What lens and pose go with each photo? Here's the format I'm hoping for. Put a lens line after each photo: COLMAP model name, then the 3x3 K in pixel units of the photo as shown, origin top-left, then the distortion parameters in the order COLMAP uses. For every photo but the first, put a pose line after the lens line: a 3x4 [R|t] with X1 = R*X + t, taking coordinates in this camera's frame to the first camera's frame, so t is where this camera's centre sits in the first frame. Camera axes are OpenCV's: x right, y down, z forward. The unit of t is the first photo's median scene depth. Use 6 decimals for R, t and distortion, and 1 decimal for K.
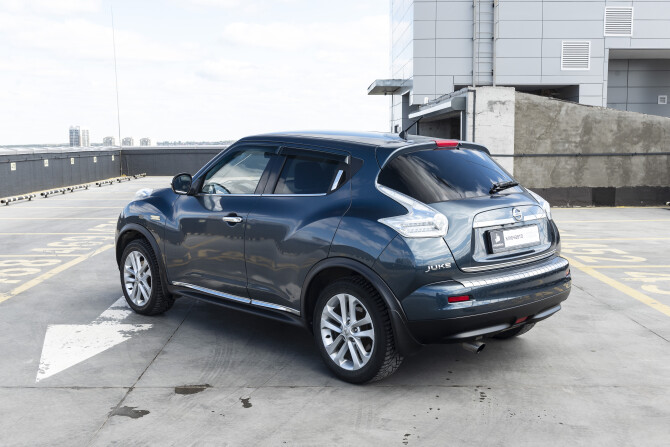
lens RADIAL K [[732.1, 0, 334.5], [0, 732.1, 225.1], [0, 0, 1]] dist [-0.048807, 0.000000]
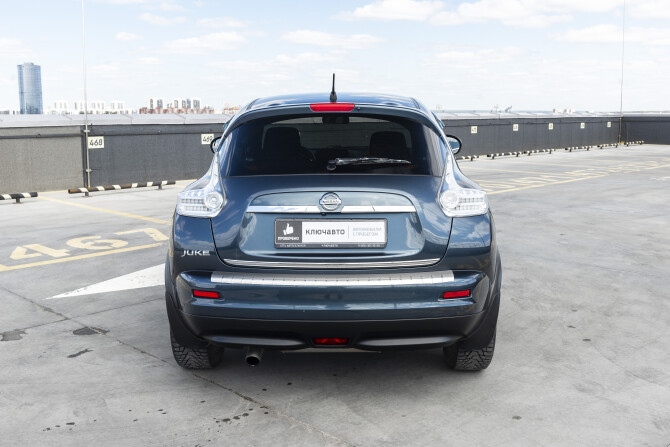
lens RADIAL K [[682.0, 0, 336.2], [0, 682.0, 218.7], [0, 0, 1]] dist [-0.007931, 0.000000]
pose [[0.727515, 0.109549, -0.677290, 0.750005], [-0.078044, 0.993977, 0.076941, -0.053826], [0.681639, -0.003117, 0.731682, 0.494721]]
